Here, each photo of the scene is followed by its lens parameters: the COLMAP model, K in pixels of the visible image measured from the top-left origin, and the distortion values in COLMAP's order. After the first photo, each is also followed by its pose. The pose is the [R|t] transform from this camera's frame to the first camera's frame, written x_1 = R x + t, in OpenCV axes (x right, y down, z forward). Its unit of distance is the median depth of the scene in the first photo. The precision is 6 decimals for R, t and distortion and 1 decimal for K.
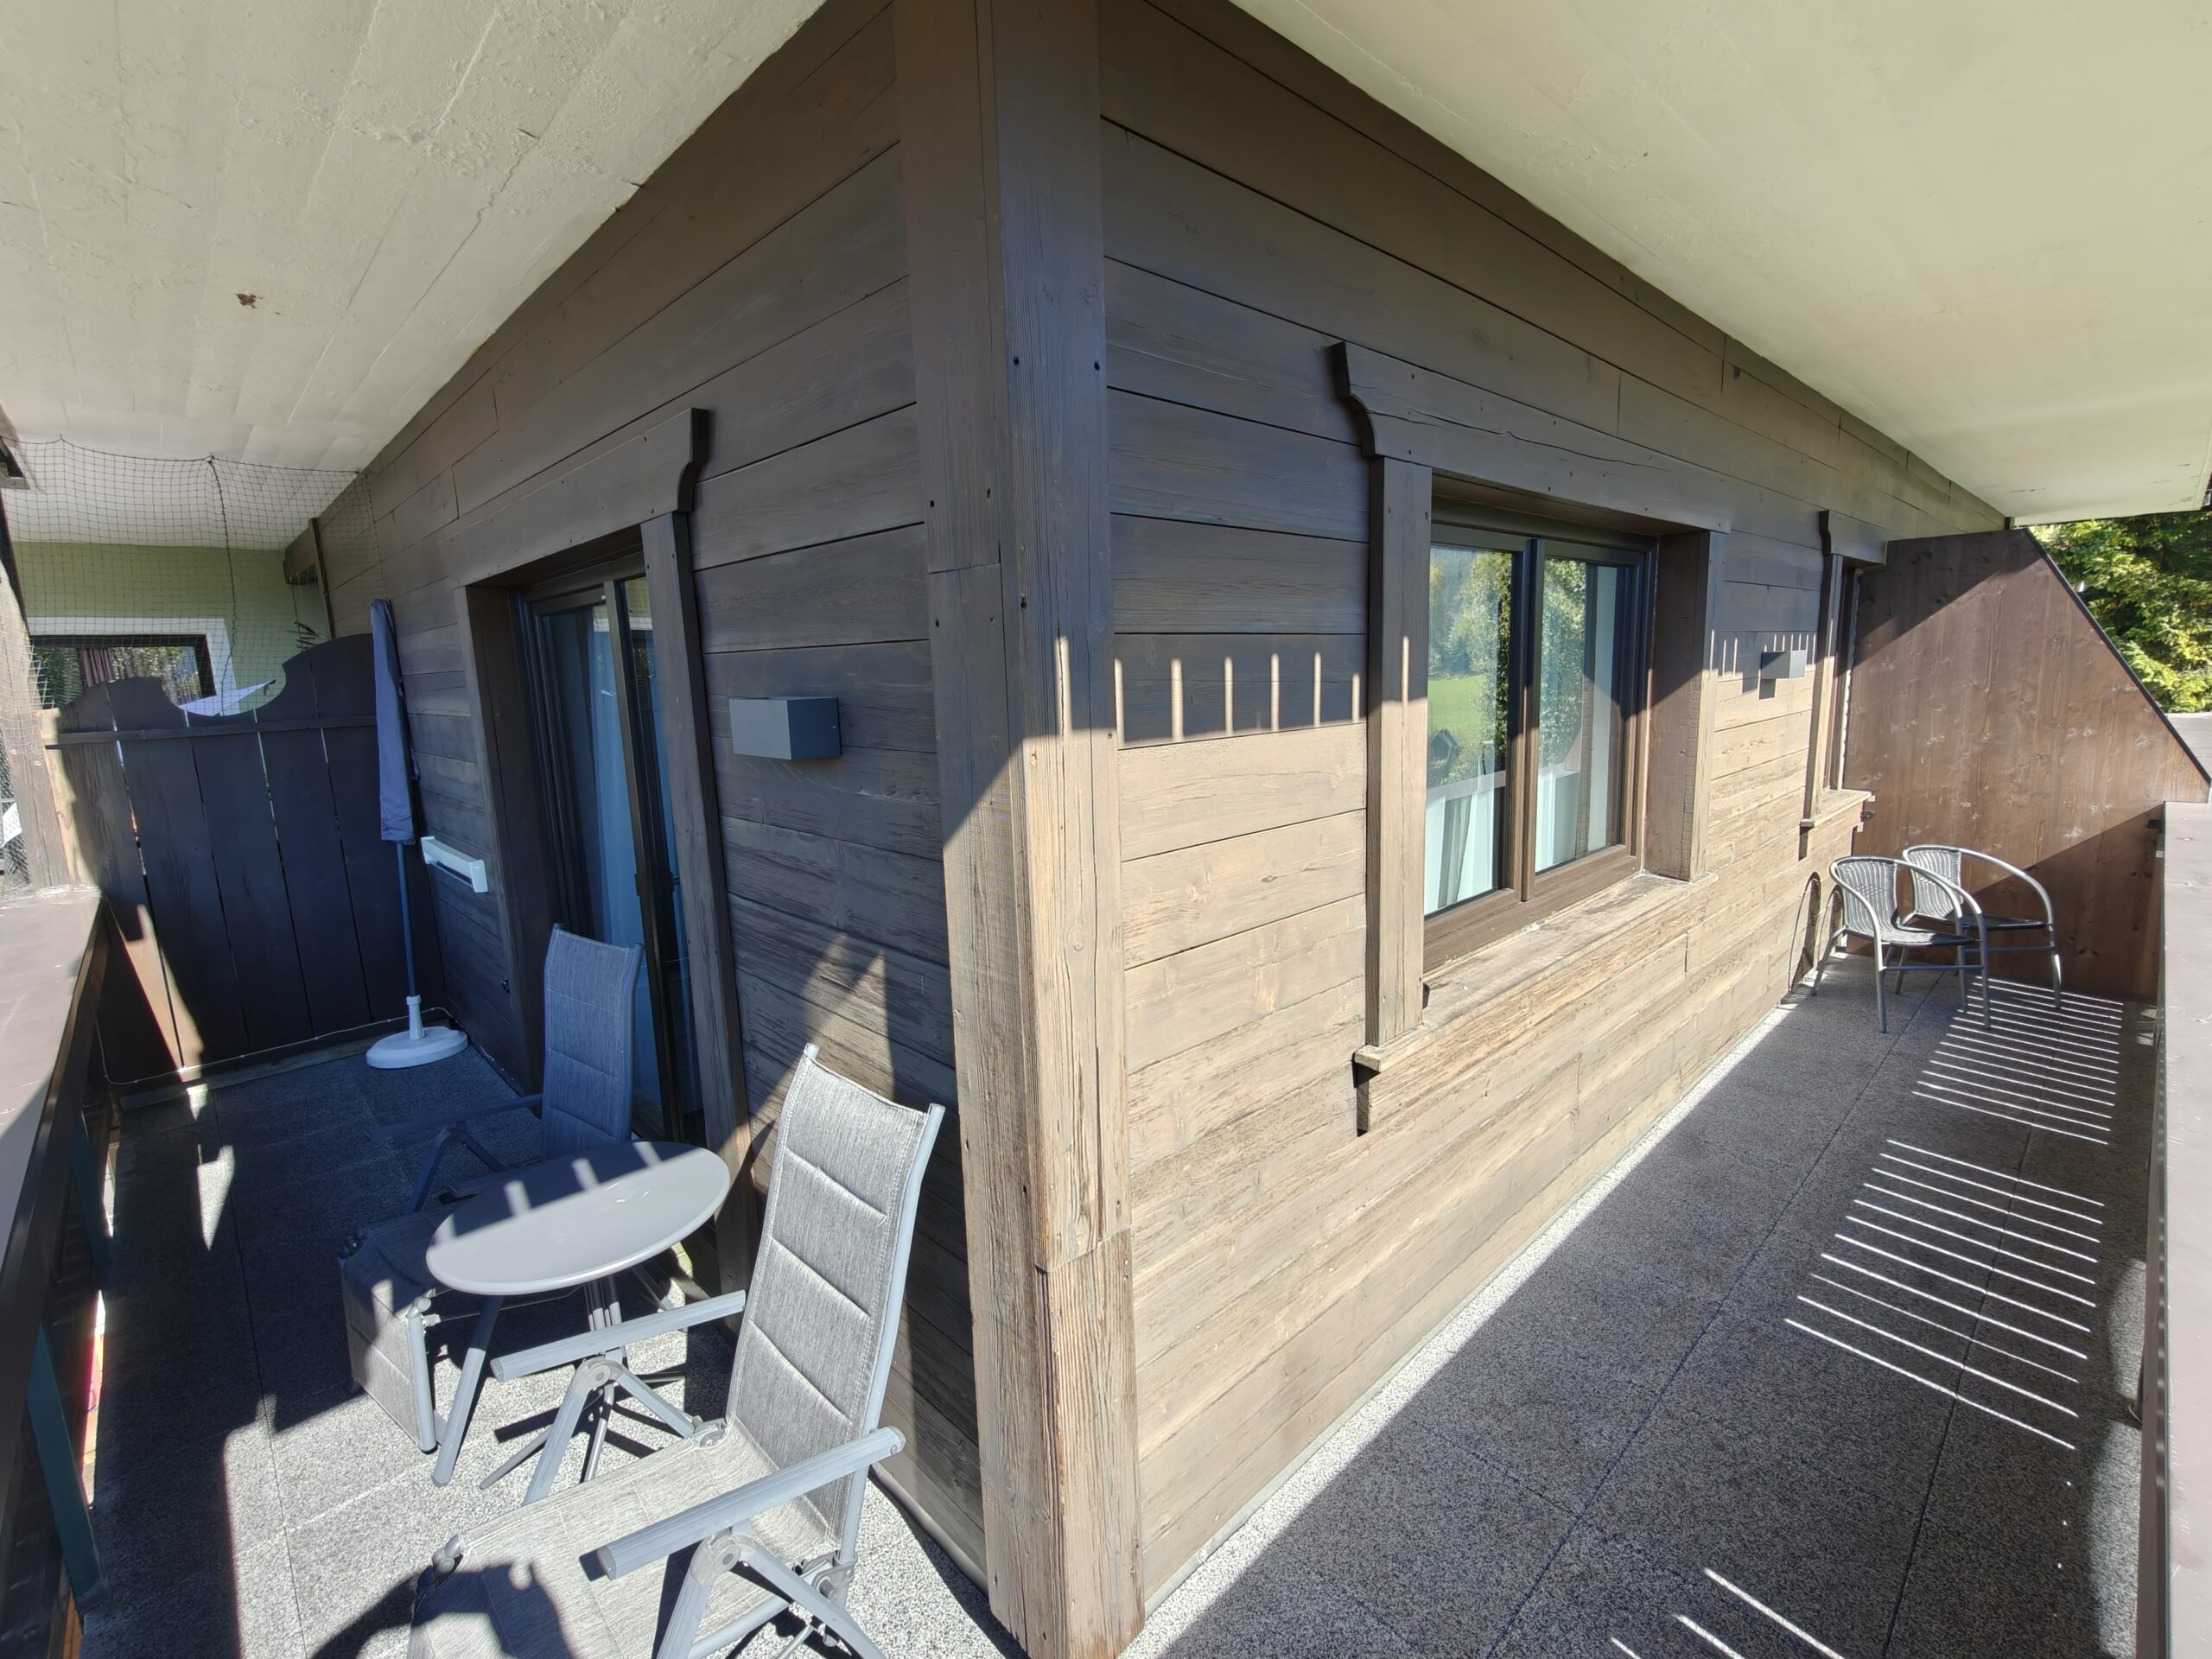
lens RADIAL K [[1009.9, 0, 1106.0], [0, 1009.9, 829.5], [0, 0, 1]] dist [-0.000942, 0.006559]
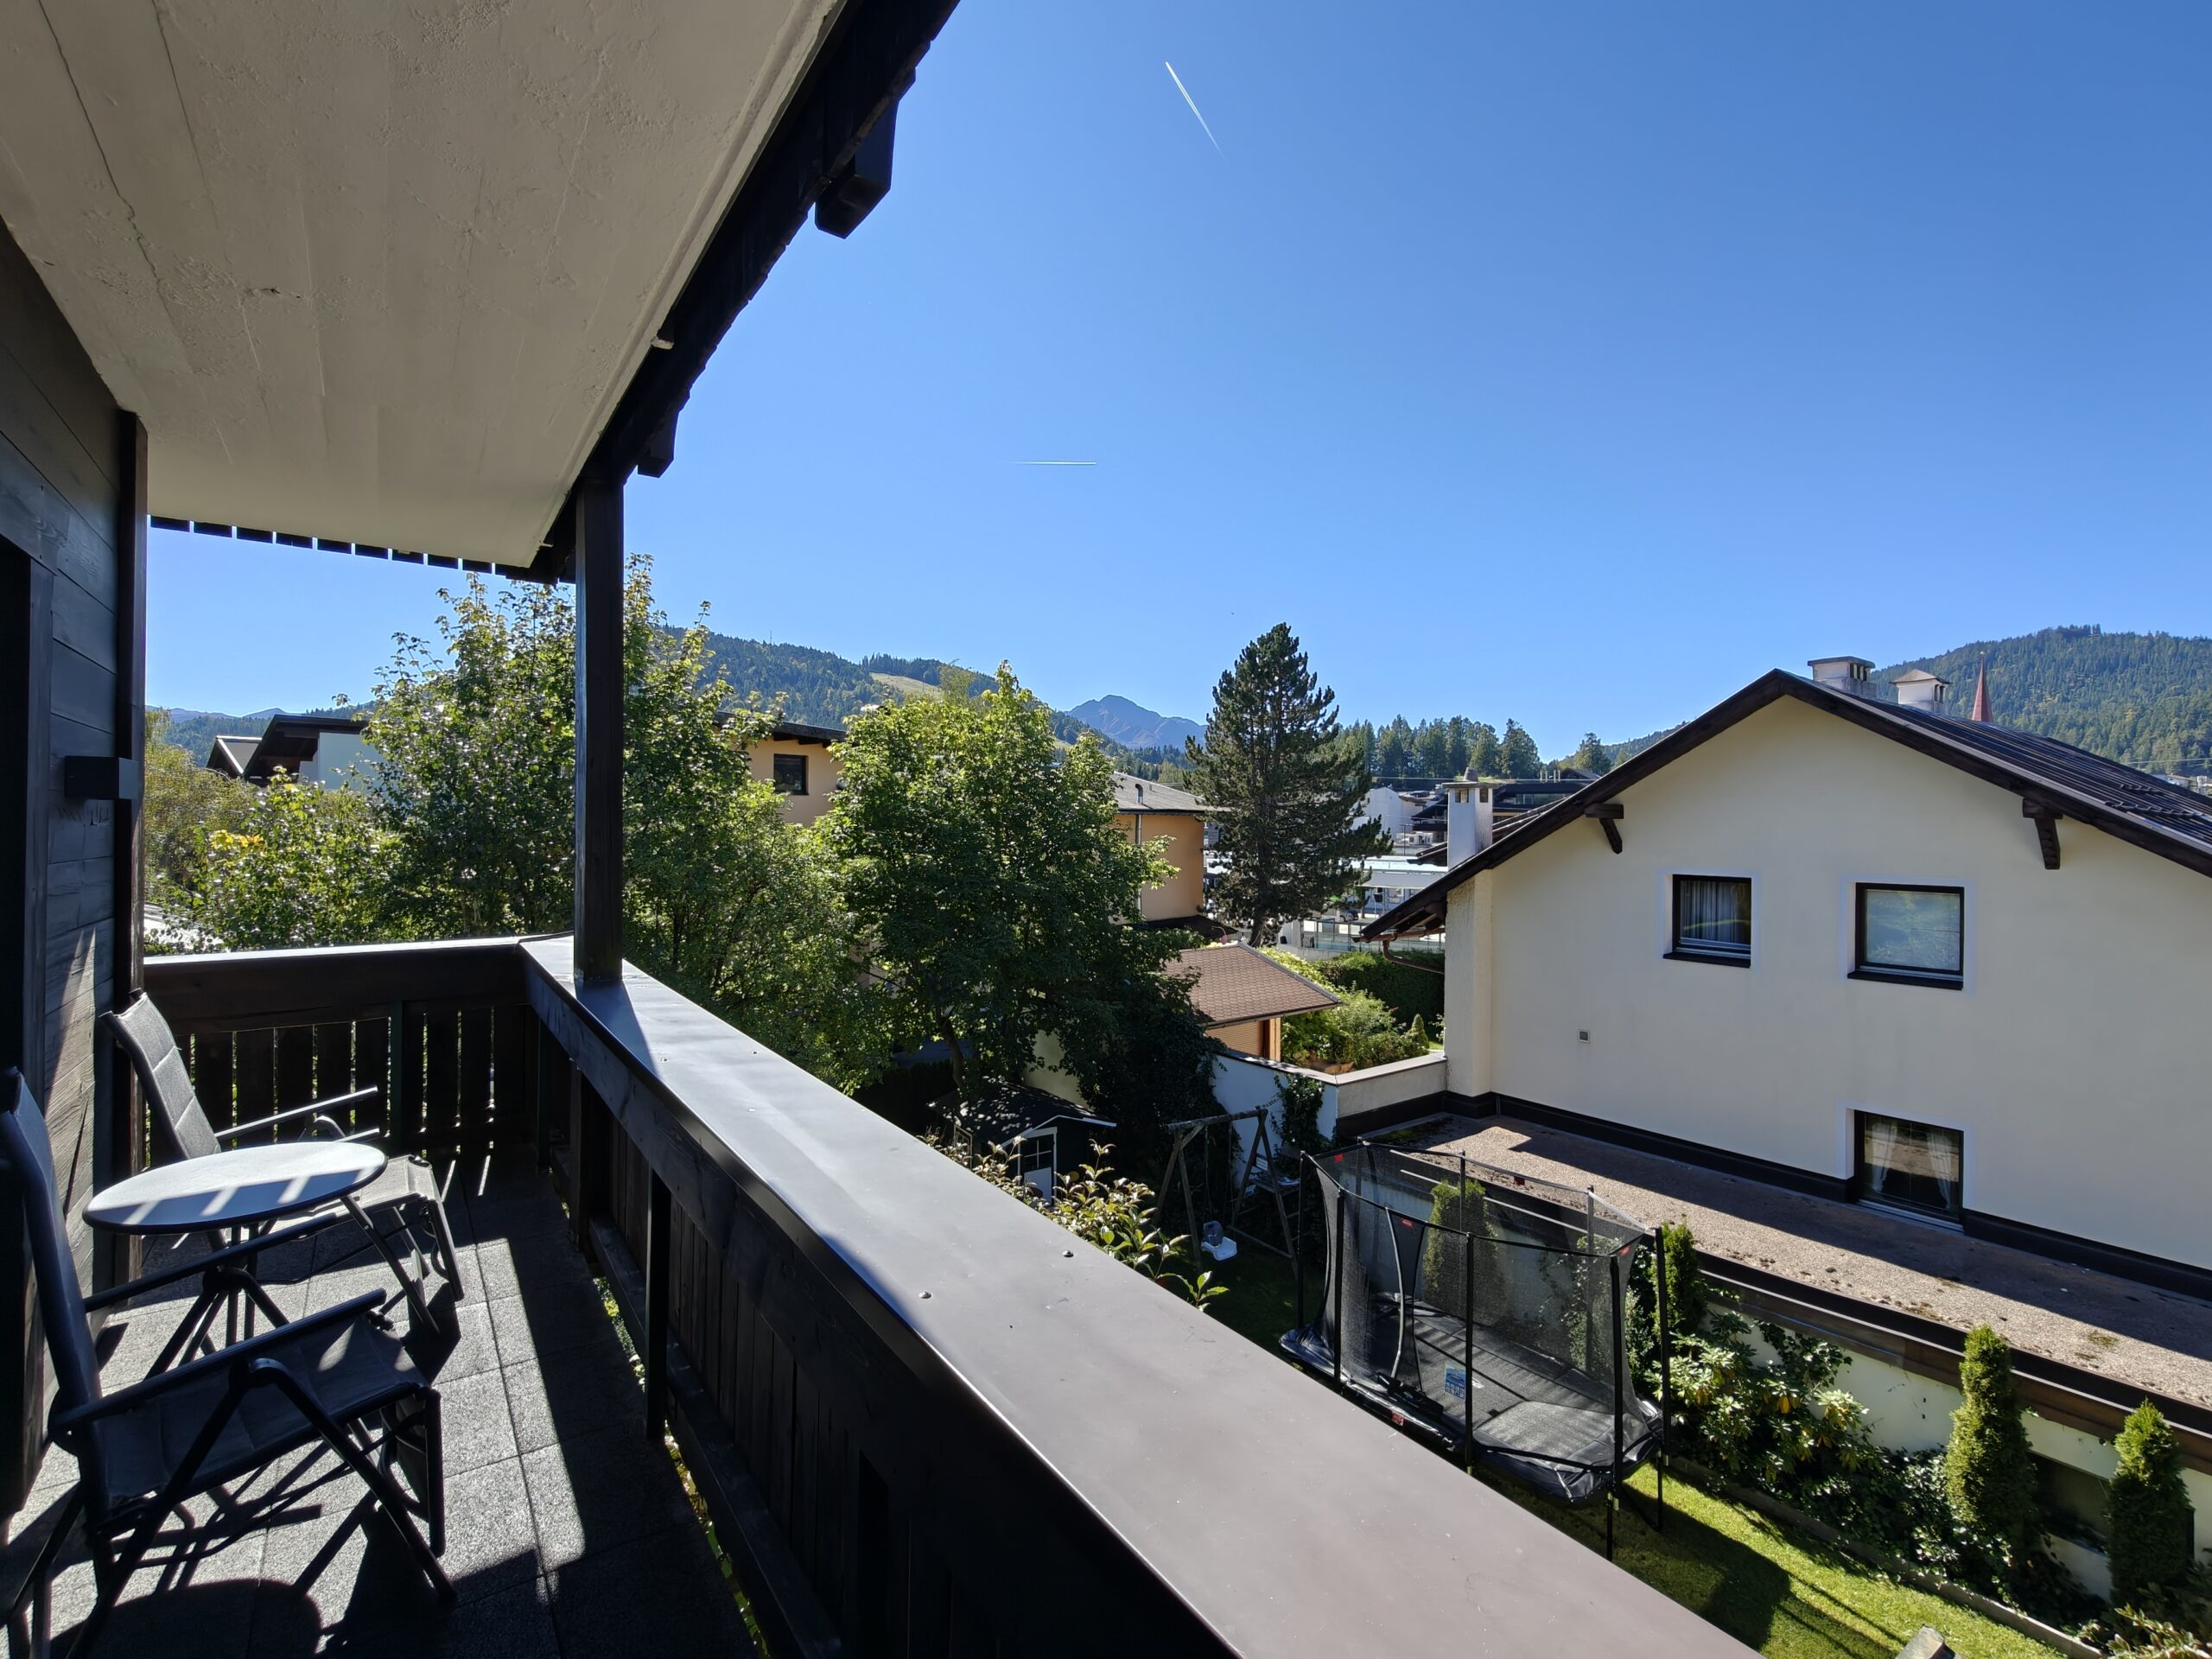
lens RADIAL K [[1009.9, 0, 1106.0], [0, 1009.9, 829.5], [0, 0, 1]] dist [-0.000942, 0.006559]
pose [[-0.990082, 0.028885, 0.137492, -1.557674], [0.050923, 0.985871, 0.159579, -0.153861], [-0.130940, 0.164997, -0.977564, 1.819290]]
